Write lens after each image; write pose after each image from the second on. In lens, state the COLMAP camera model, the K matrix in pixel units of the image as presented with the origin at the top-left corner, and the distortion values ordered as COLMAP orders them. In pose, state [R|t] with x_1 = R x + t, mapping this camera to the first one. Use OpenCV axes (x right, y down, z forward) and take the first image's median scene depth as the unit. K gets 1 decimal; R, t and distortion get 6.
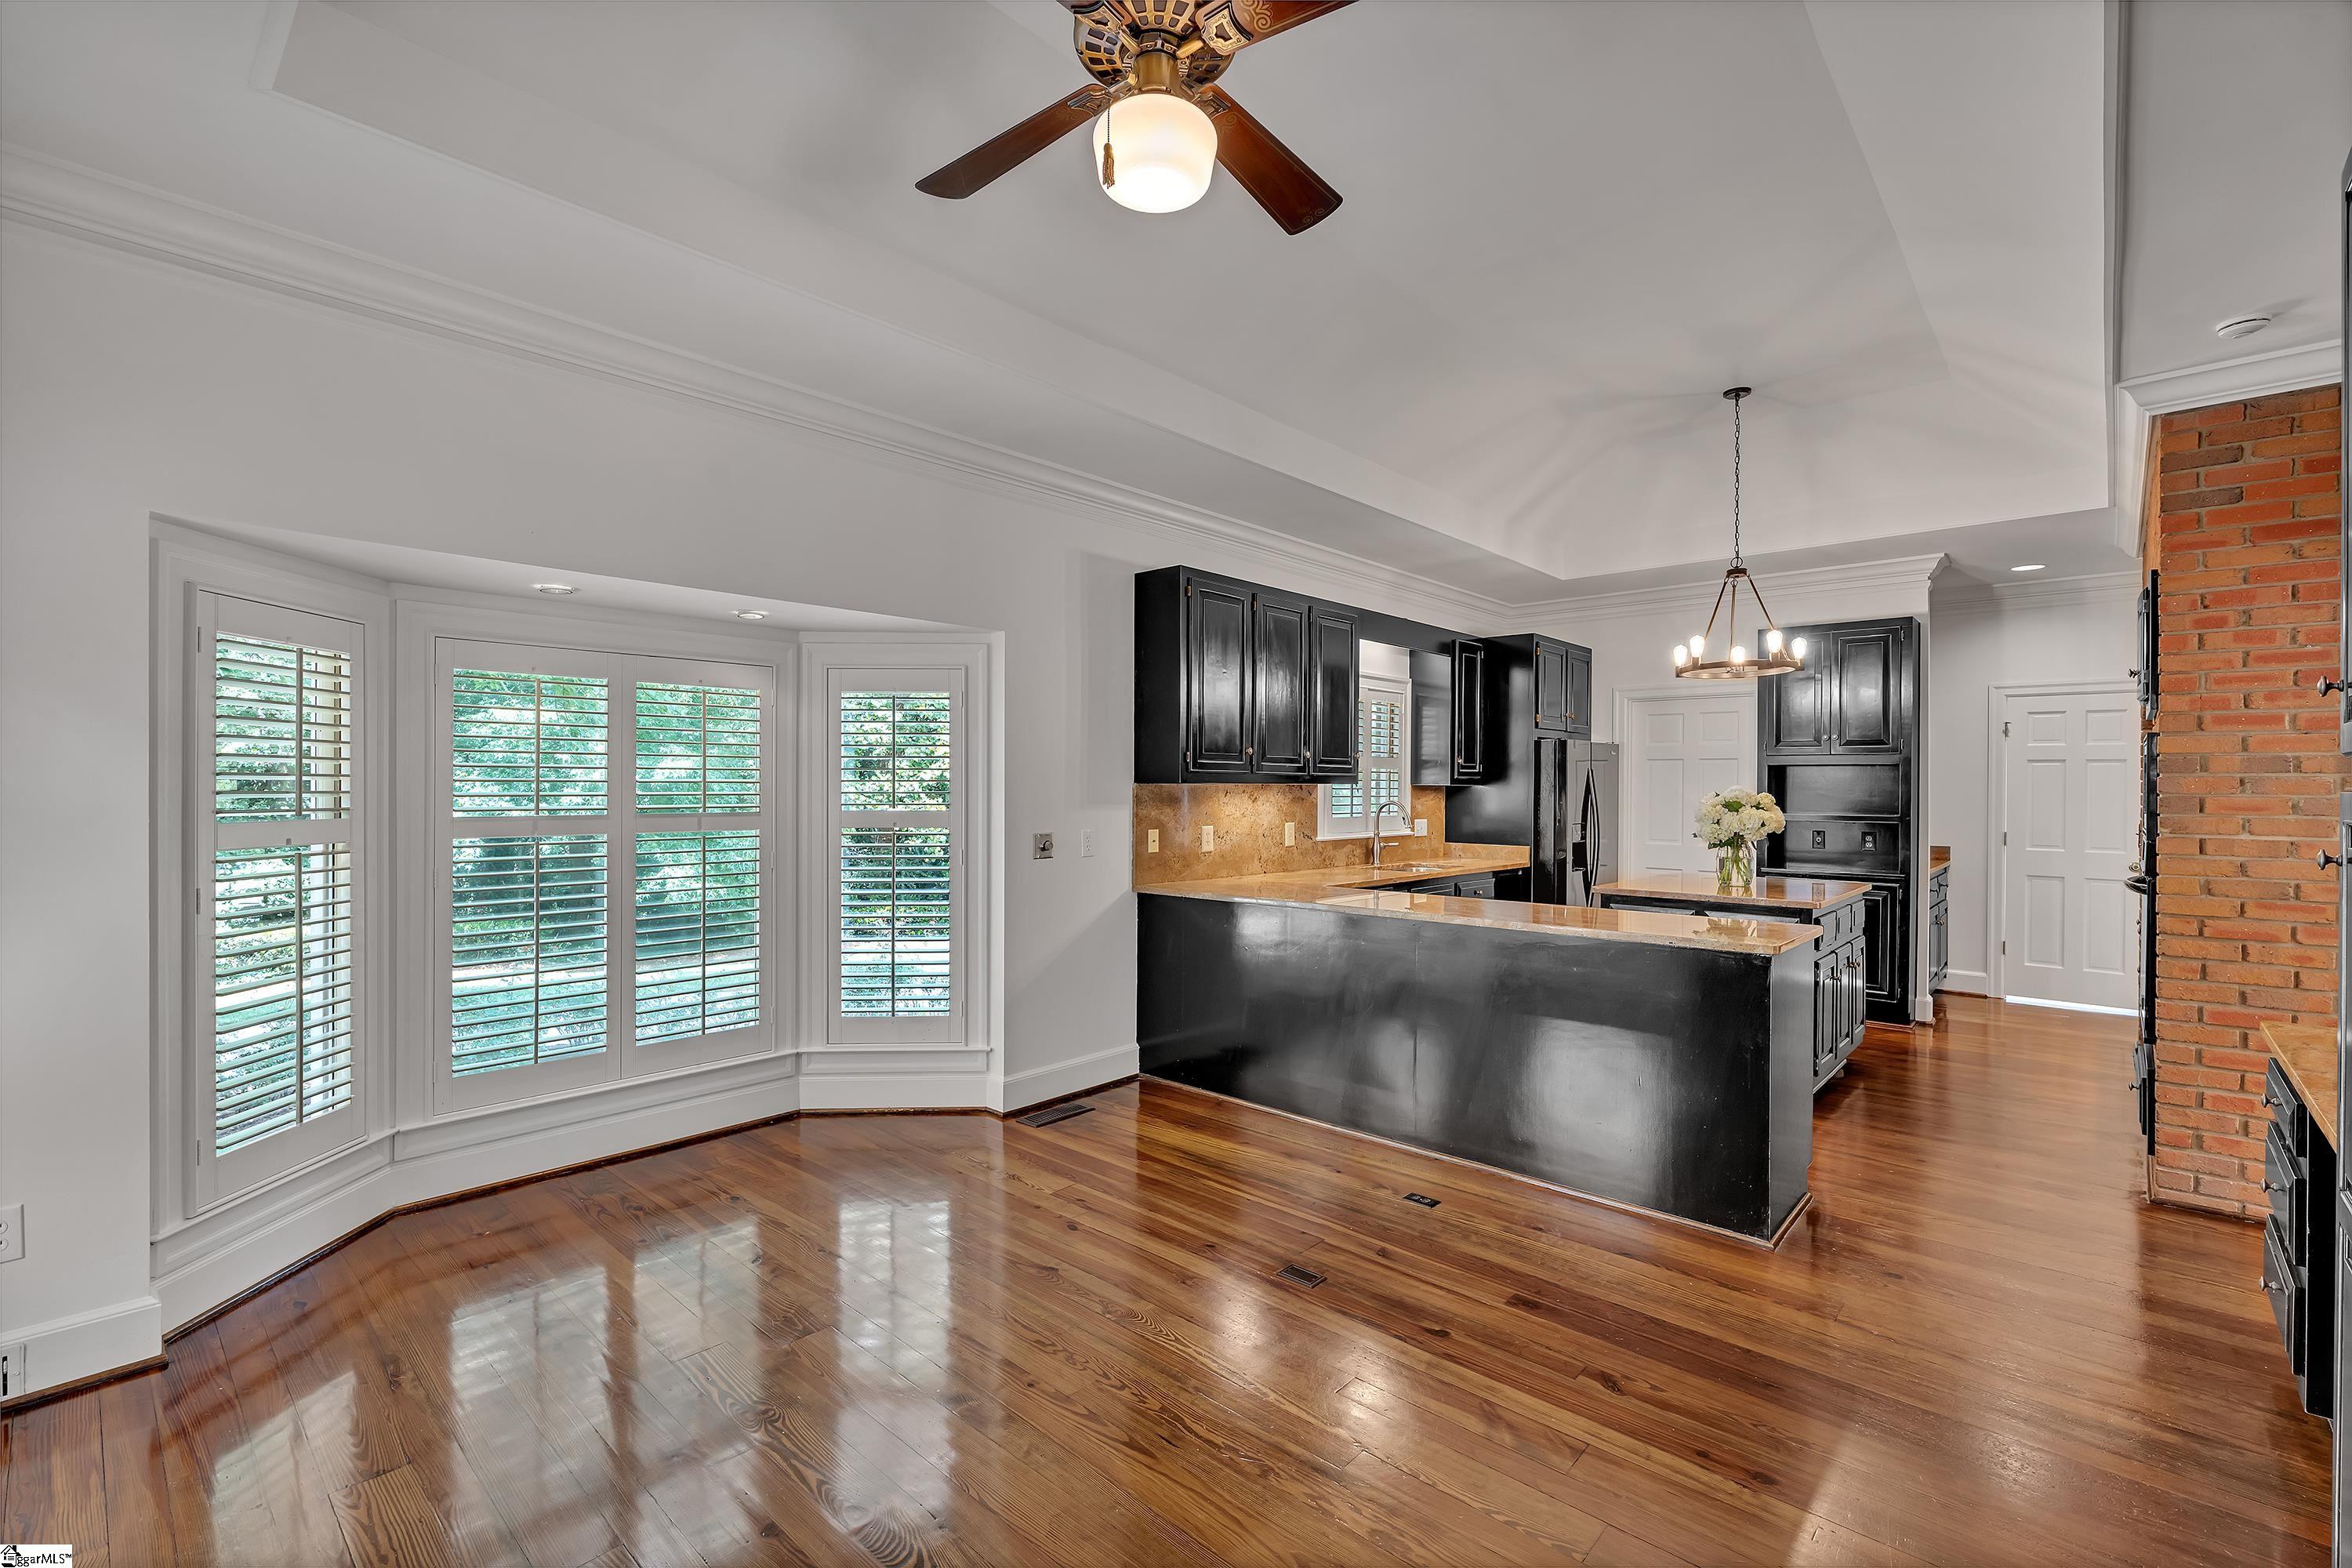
lens RADIAL K [[1015.7, 0, 1174.9], [0, 1015.7, 793.1], [0, 0, 1]] dist [0.008717, 0.000231]
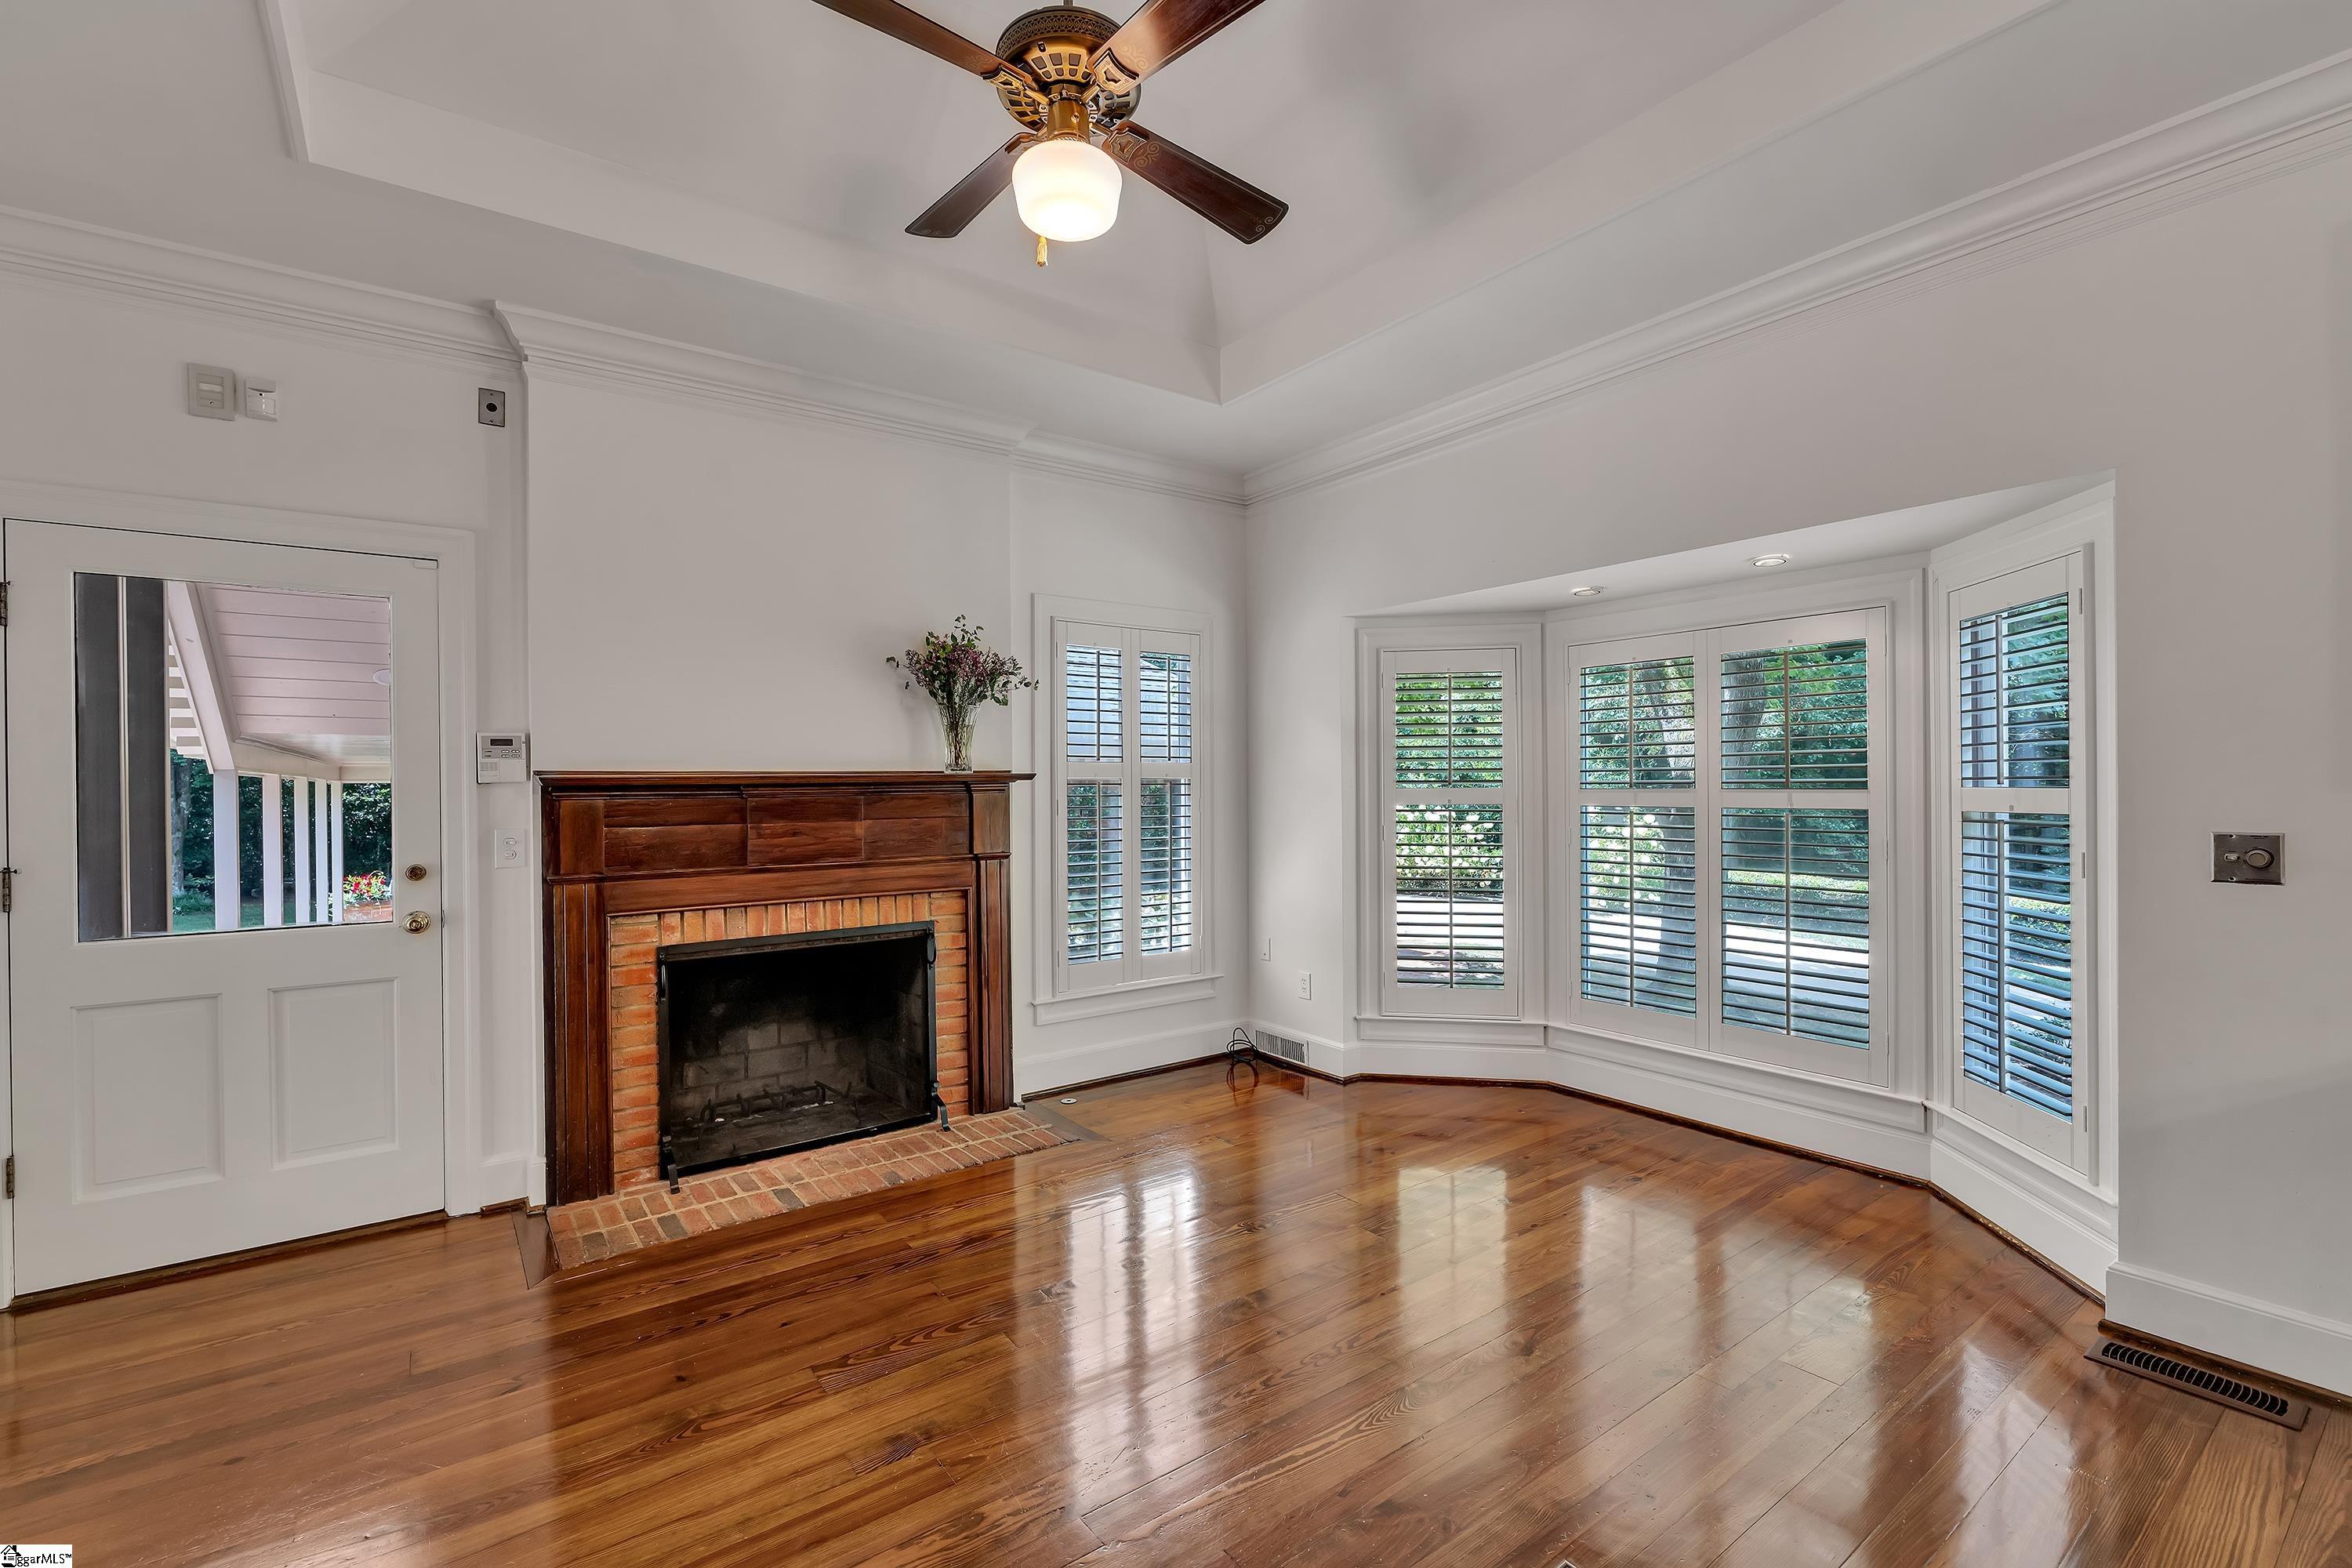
lens RADIAL K [[1015.7, 0, 1171.7], [0, 1015.7, 792.4], [0, 0, 1]] dist [0.008717, 0.000231]
pose [[-0.194348, 0.010146, -0.980880, 0.545197], [0.008802, 0.999924, 0.008599, 0.014027], [0.980893, -0.006963, -0.194423, 0.682959]]
